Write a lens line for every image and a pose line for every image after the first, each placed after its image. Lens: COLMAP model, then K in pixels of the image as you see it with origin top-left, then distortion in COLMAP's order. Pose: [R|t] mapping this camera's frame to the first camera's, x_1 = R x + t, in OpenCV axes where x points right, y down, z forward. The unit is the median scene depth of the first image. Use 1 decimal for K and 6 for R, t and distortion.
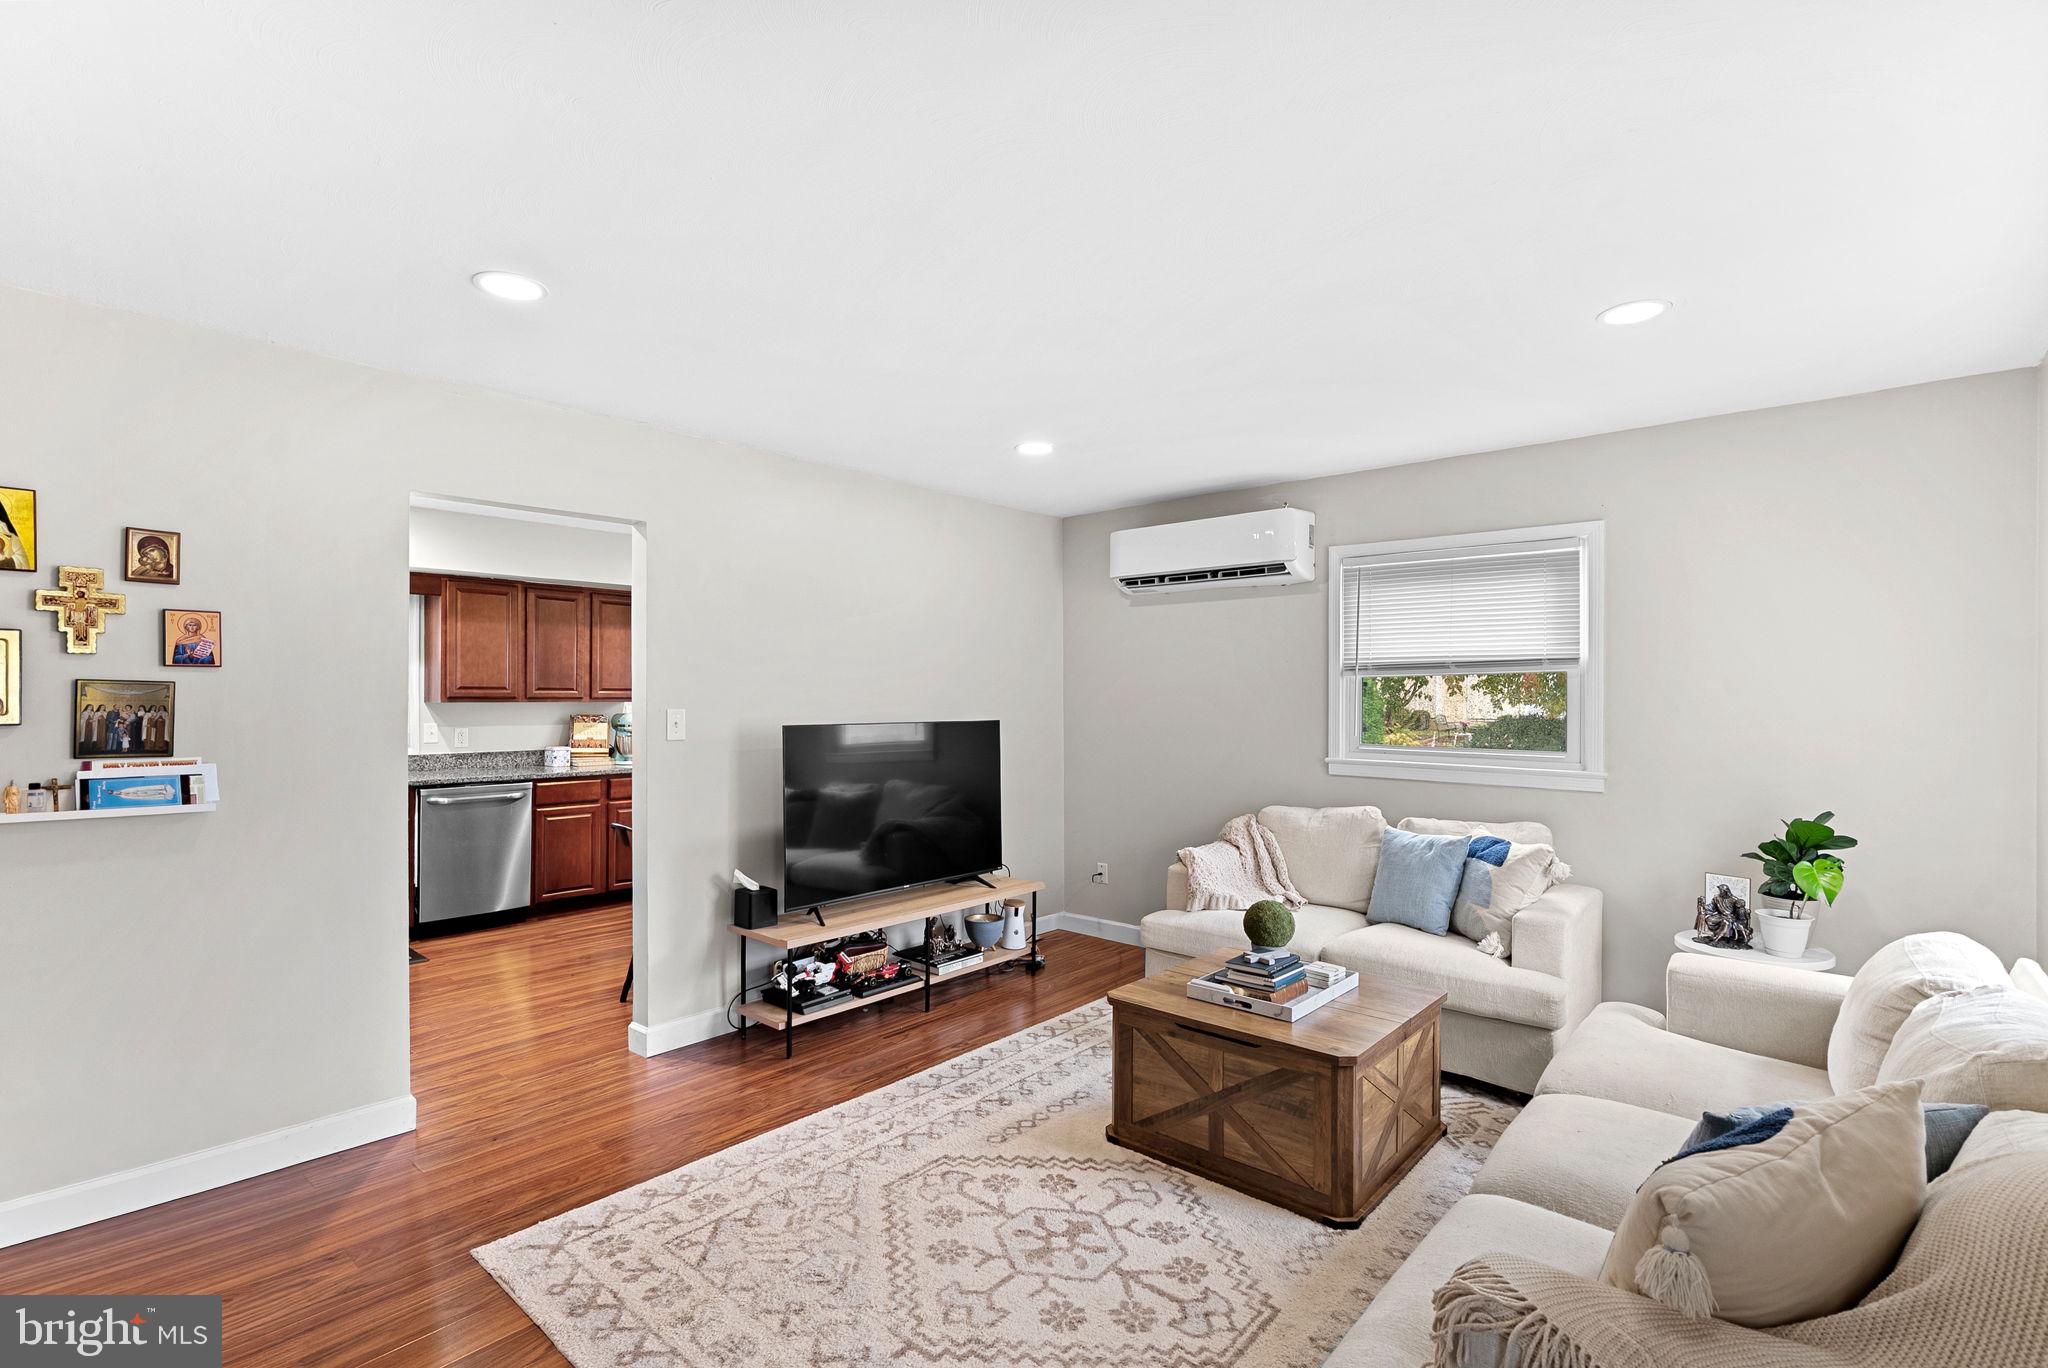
lens RADIAL K [[944.0, 0, 1028.1], [0, 944.0, 703.9], [0, 0, 1]] dist [-0.000636, 0.001108]
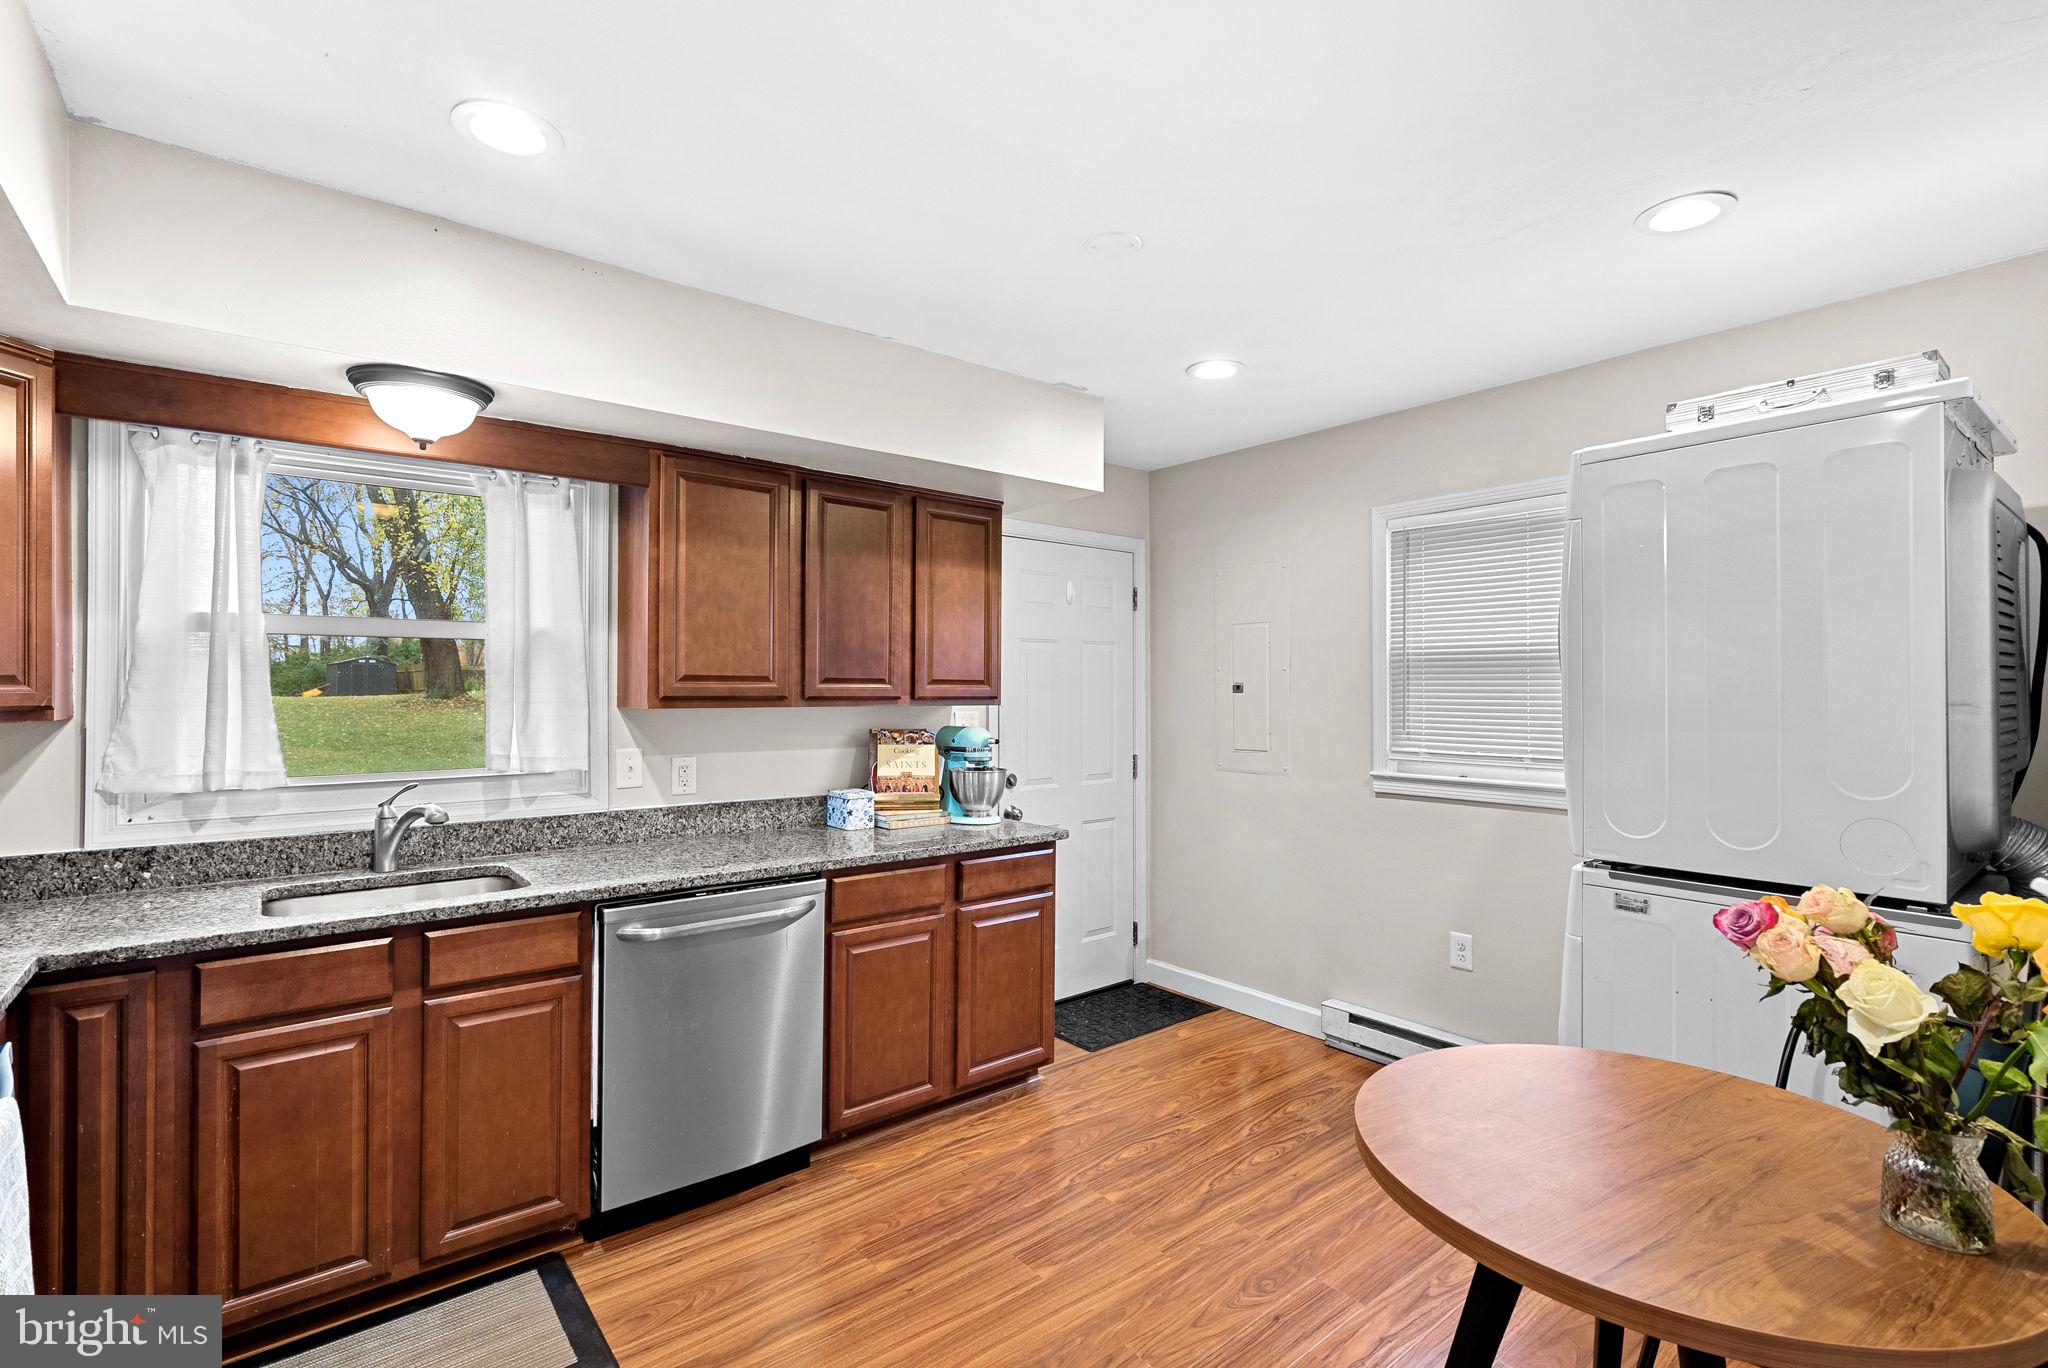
lens RADIAL K [[944.0, 0, 1042.9], [0, 944.0, 687.0], [0, 0, 1]] dist [-0.000636, 0.001108]
pose [[0.986657, -0.005282, -0.162728, -0.329467], [0.002652, 0.999862, -0.016376, -0.003861], [0.162792, 0.015726, 0.986535, 0.532865]]
